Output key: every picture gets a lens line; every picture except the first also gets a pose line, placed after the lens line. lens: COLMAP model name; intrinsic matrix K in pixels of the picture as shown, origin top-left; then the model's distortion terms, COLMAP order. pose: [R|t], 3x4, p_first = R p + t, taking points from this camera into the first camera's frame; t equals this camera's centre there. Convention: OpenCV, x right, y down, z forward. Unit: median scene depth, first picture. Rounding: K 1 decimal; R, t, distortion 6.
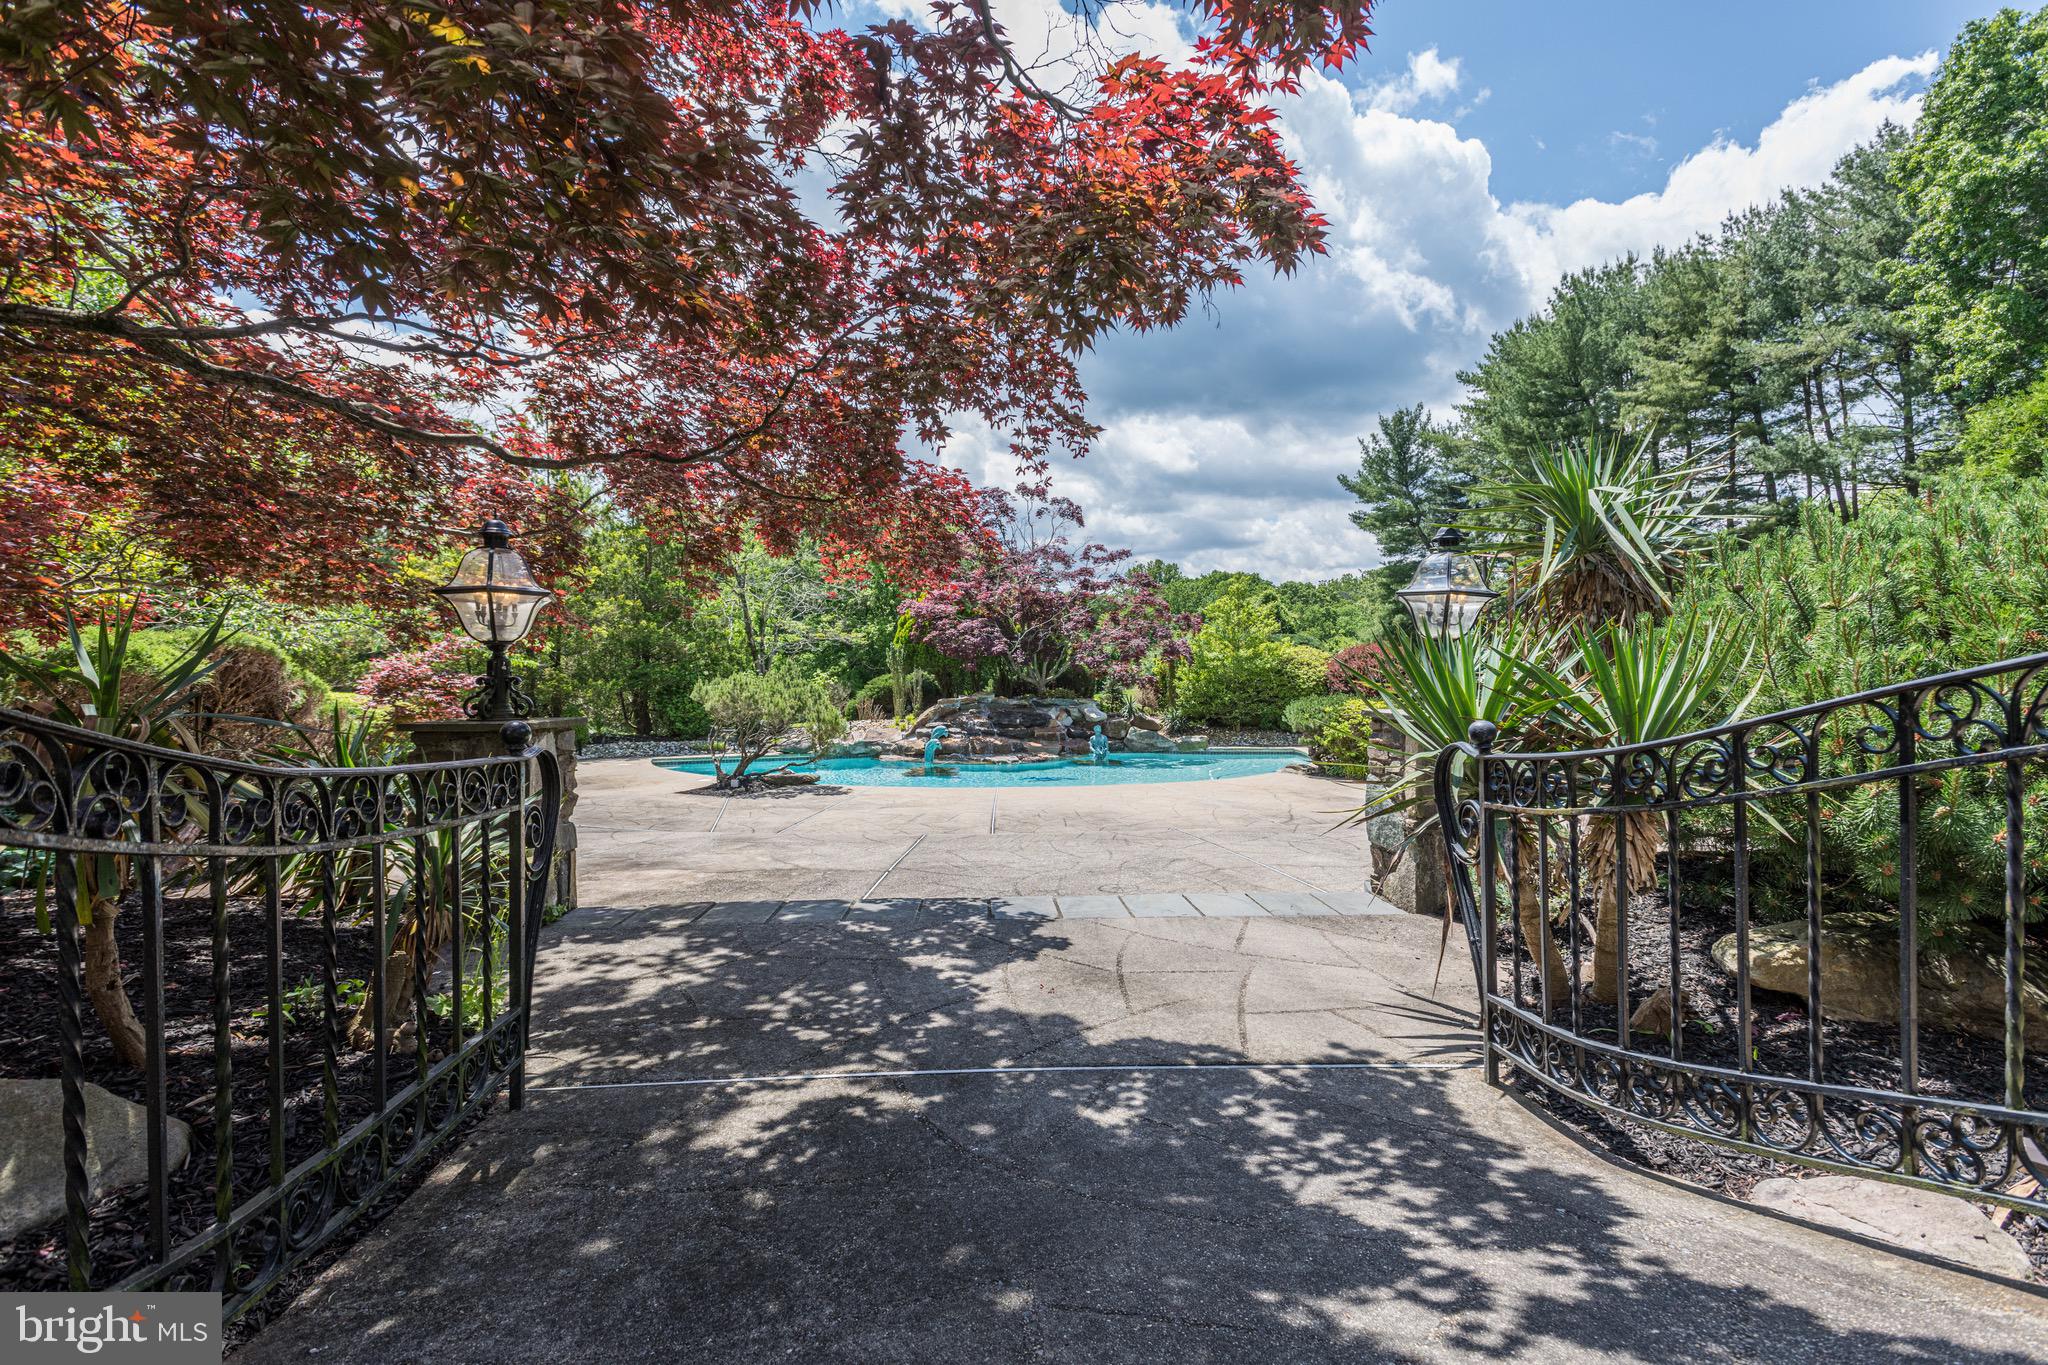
lens RADIAL K [[941.0, 0, 1023.8], [0, 941.0, 688.4], [0, 0, 1]] dist [0.082480, -0.034267]
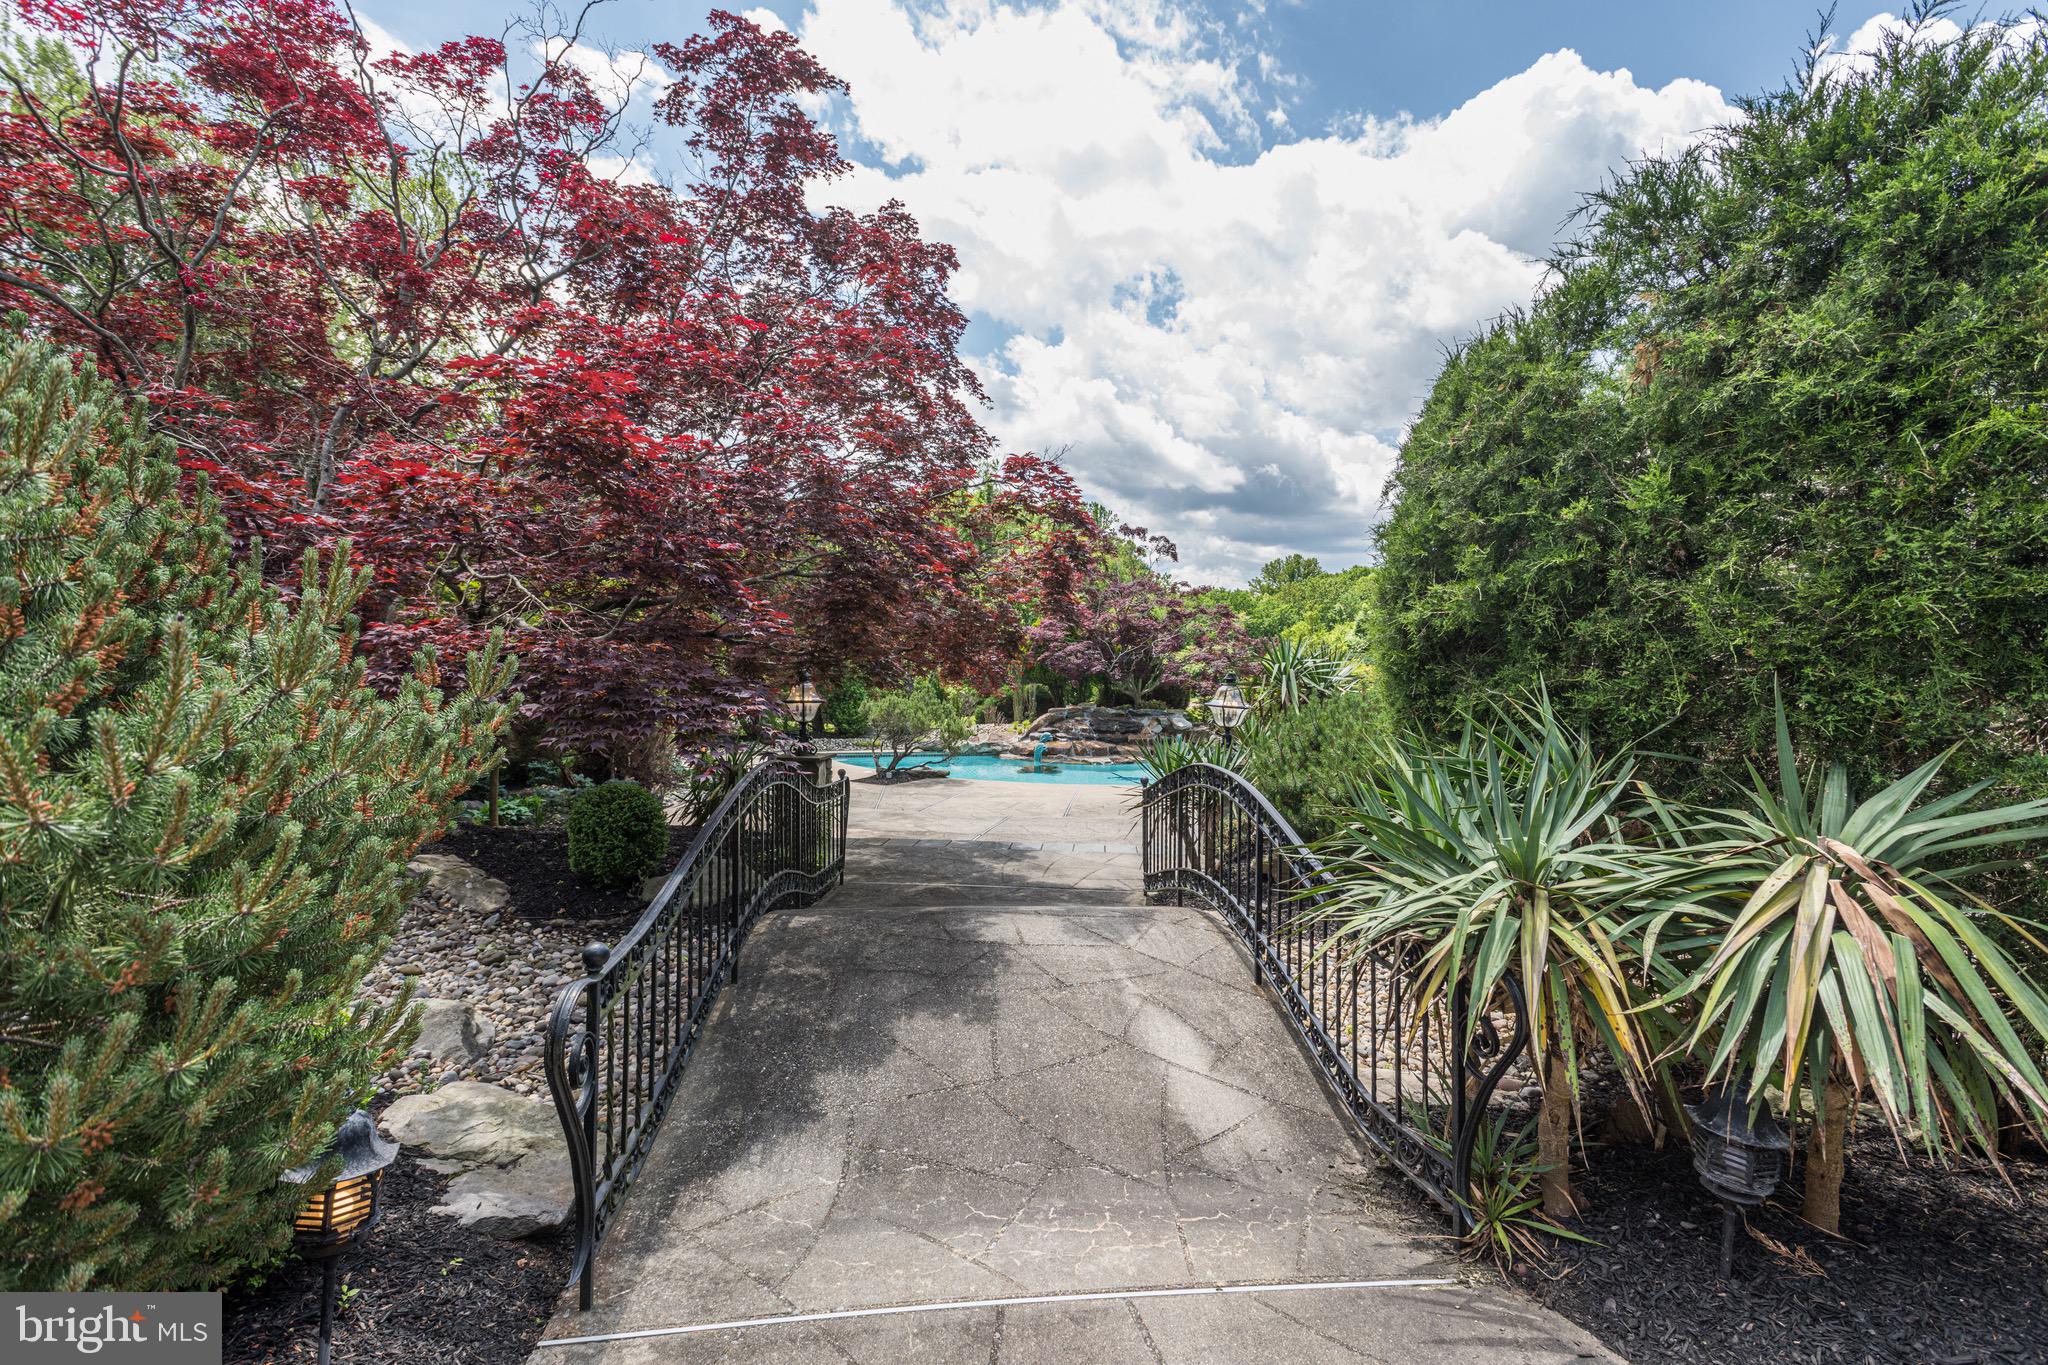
lens RADIAL K [[941.0, 0, 1023.8], [0, 941.0, 688.4], [0, 0, 1]] dist [0.082480, -0.034267]
pose [[0.989482, 0.015186, -0.143854, 0.051481], [-0.013802, 0.999848, 0.010618, -0.027087], [0.143994, -0.008521, 0.989542, -0.201669]]
